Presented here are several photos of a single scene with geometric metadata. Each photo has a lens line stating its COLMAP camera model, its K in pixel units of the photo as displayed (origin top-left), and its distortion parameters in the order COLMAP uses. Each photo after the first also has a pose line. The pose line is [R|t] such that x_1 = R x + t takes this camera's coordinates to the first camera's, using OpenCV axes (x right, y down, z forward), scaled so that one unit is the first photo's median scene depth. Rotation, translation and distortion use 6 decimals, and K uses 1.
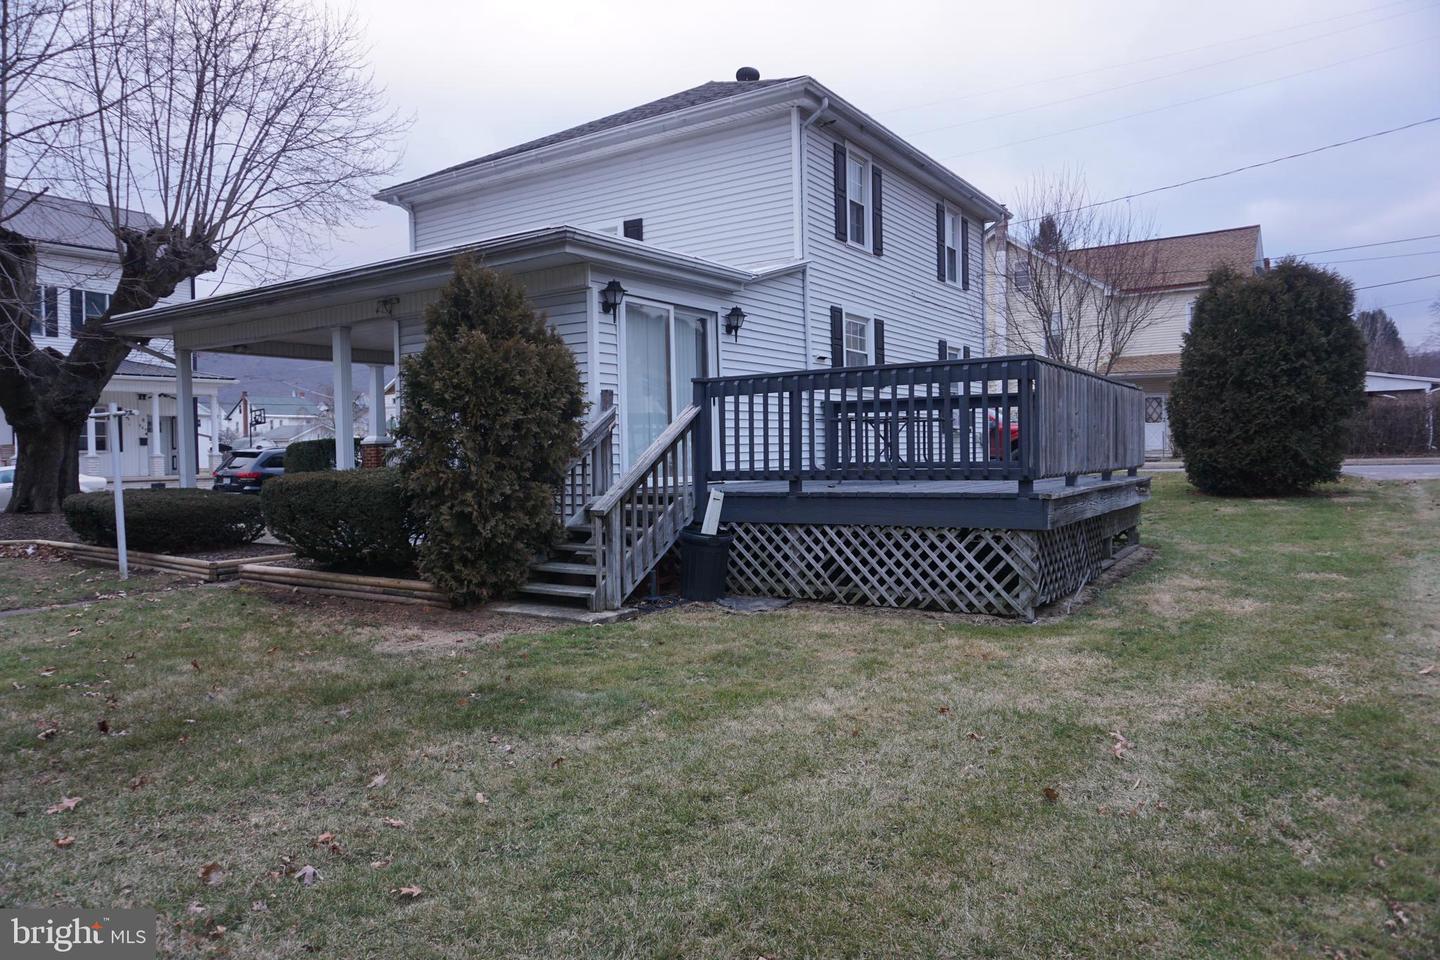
lens RADIAL K [[960.9, 0, 710.7], [0, 960.9, 474.8], [0, 0, 1]] dist [-0.049442, 0.036939]
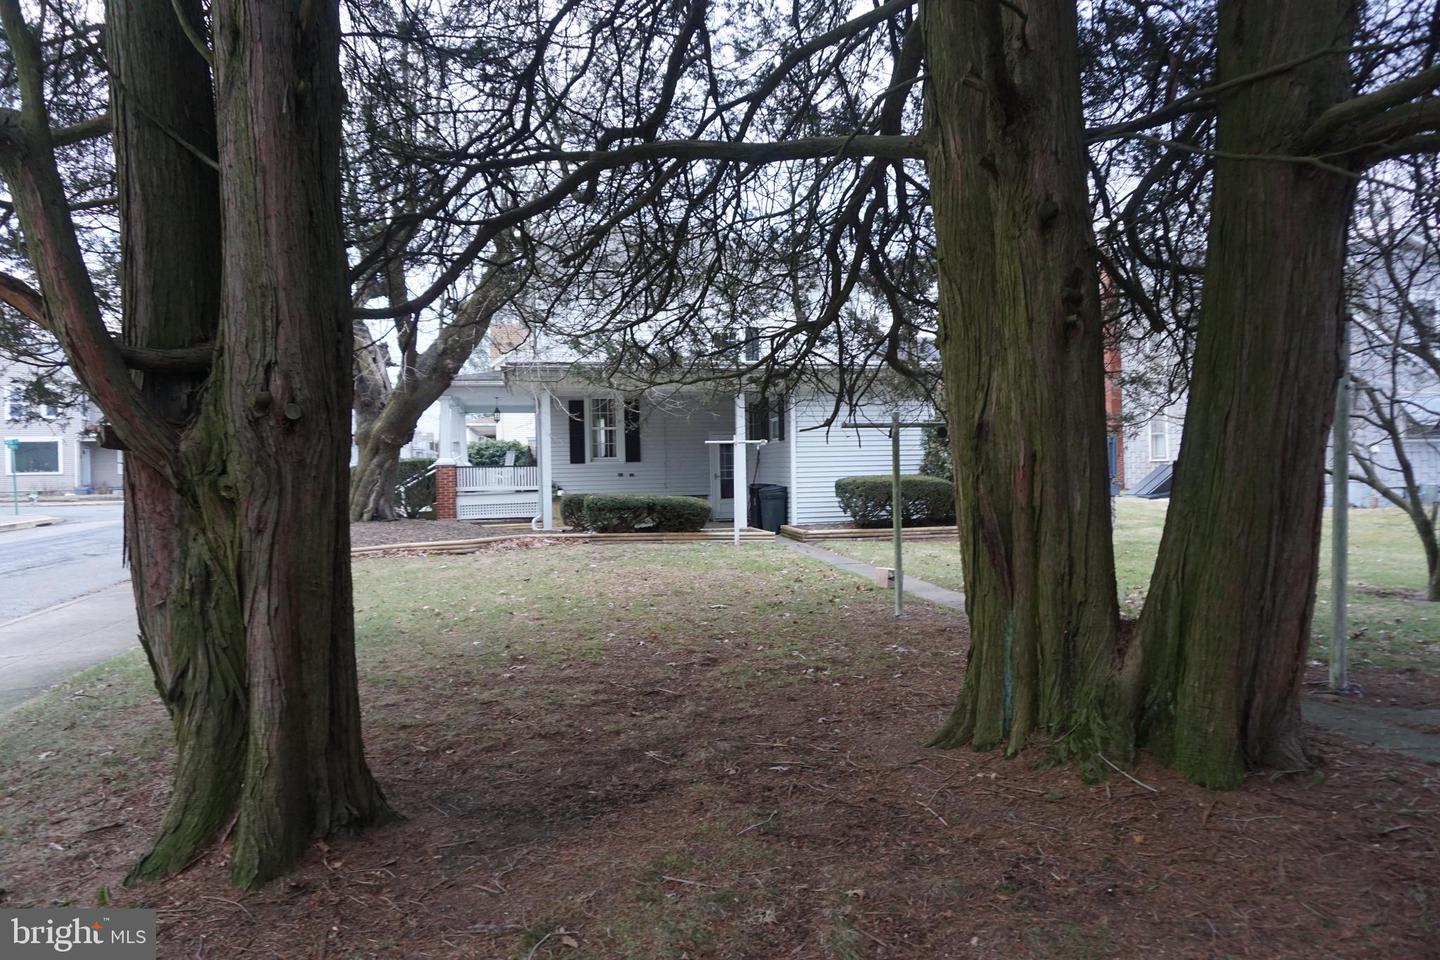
lens RADIAL K [[960.9, 0, 710.7], [0, 960.9, 474.8], [0, 0, 1]] dist [-0.049442, 0.036939]
pose [[0.716120, -0.000420, 0.697977, -1.878288], [0.027599, 0.999235, -0.027715, 0.036044], [-0.697431, 0.039110, 0.715584, -0.129887]]
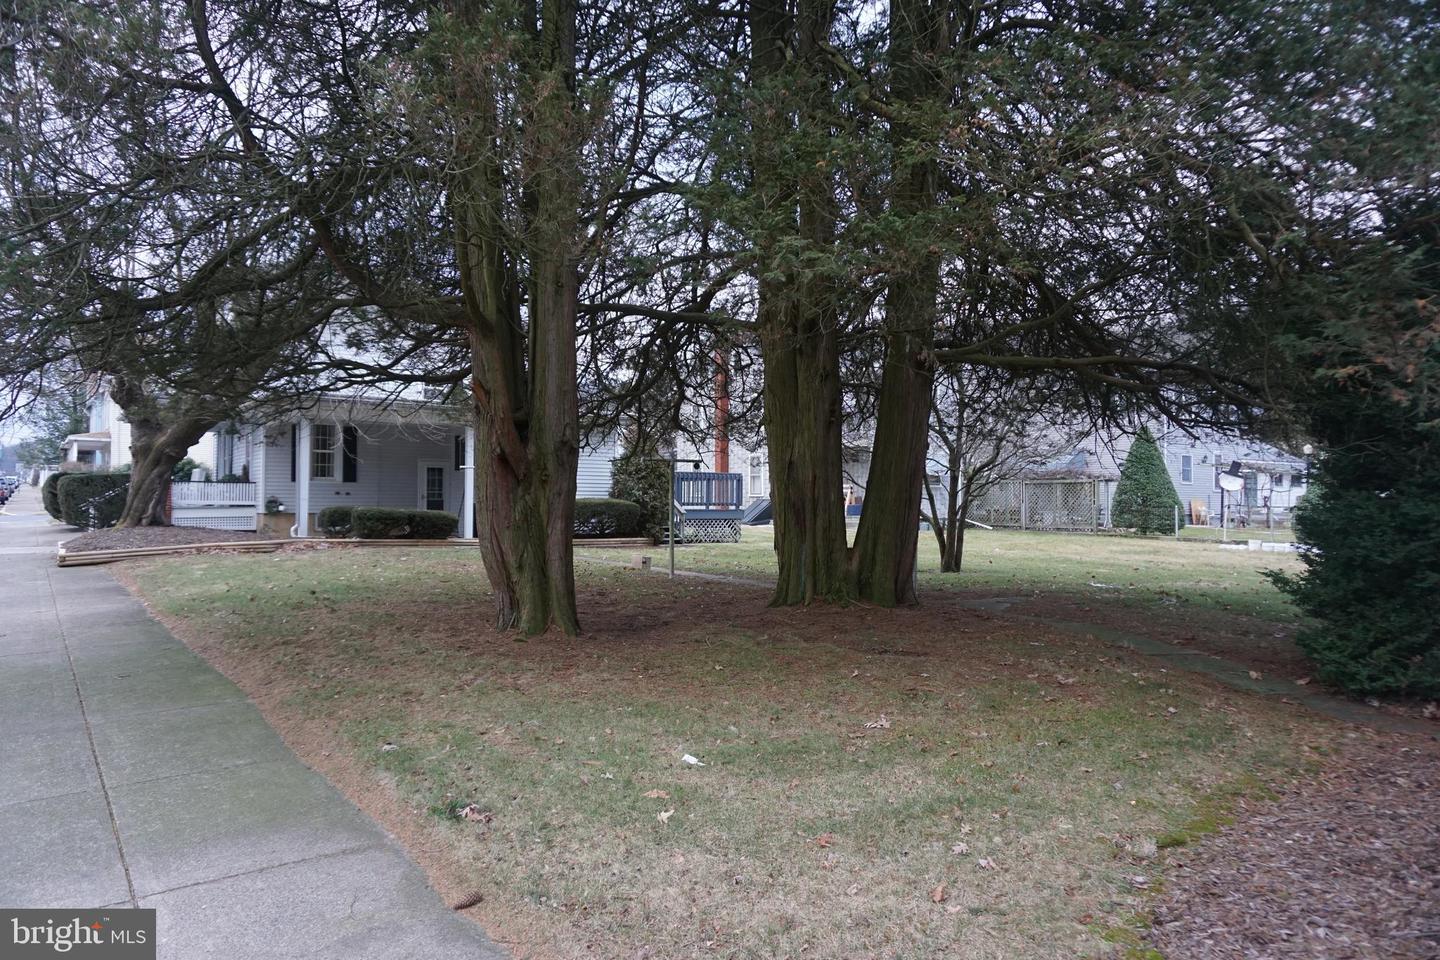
lens RADIAL K [[960.9, 0, 710.7], [0, 960.9, 474.8], [0, 0, 1]] dist [-0.049442, 0.036939]
pose [[0.355637, 0.045903, 0.933496, -2.476502], [0.014712, 0.998394, -0.054699, 0.072898], [-0.934509, 0.033186, 0.354390, -0.178381]]
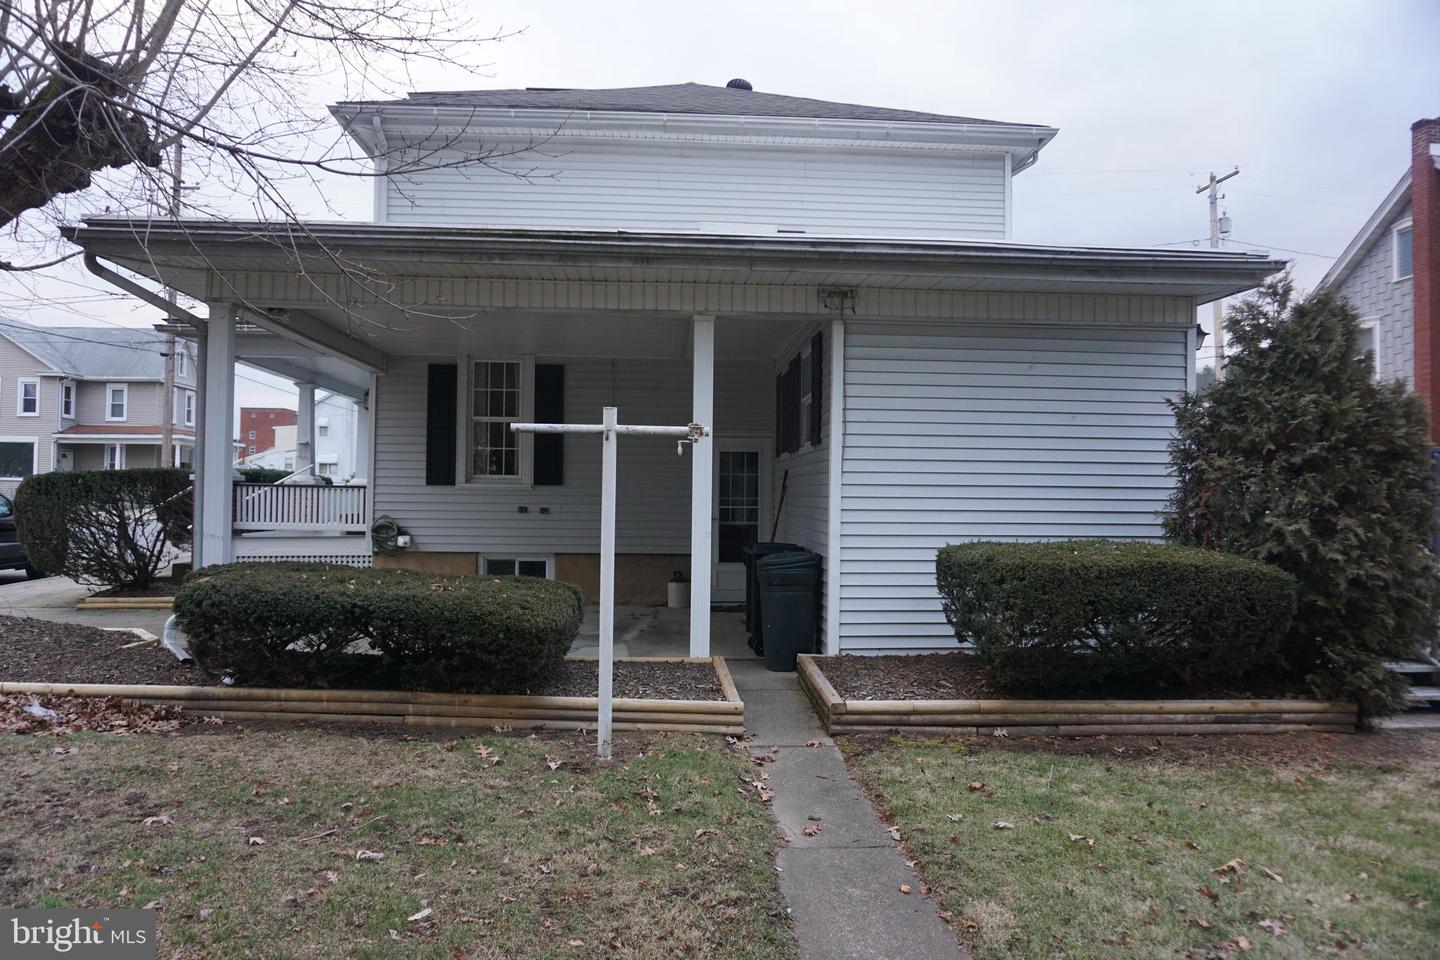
lens RADIAL K [[960.9, 0, 710.7], [0, 960.9, 474.8], [0, 0, 1]] dist [-0.049442, 0.036939]
pose [[0.797535, 0.047994, 0.601360, -0.939472], [-0.013317, 0.997988, -0.061988, -0.006790], [-0.603126, 0.041429, 0.796570, 0.591219]]
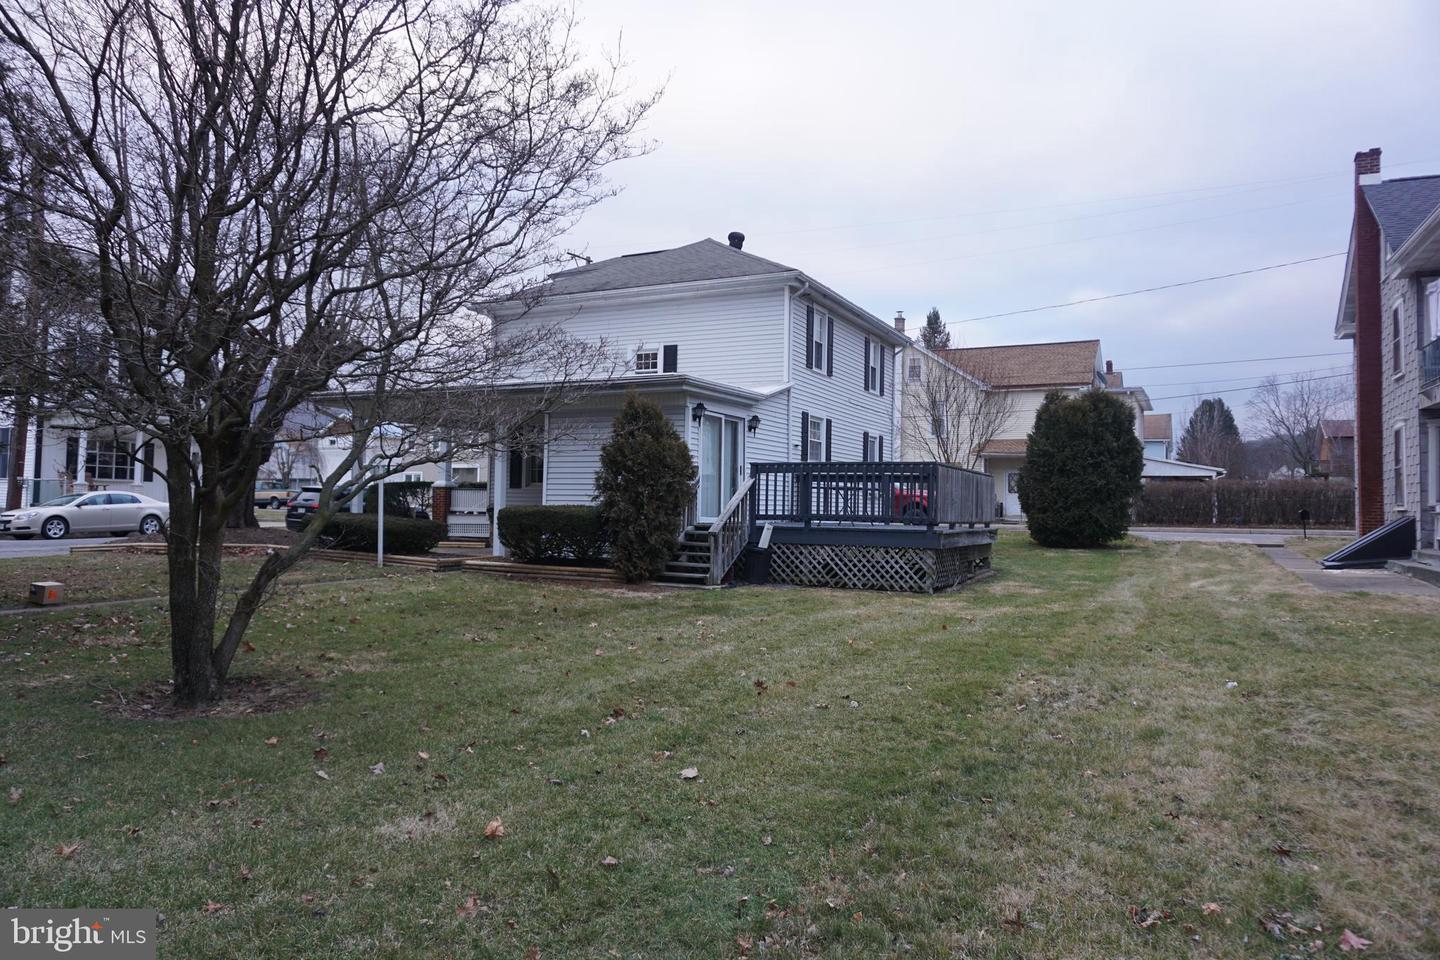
lens RADIAL K [[960.9, 0, 710.7], [0, 960.9, 474.8], [0, 0, 1]] dist [-0.049442, 0.036939]
pose [[0.992302, 0.042927, 0.116164, -0.277918], [-0.036456, 0.997693, -0.057276, 0.026664], [-0.118355, 0.052600, 0.991577, -0.715916]]
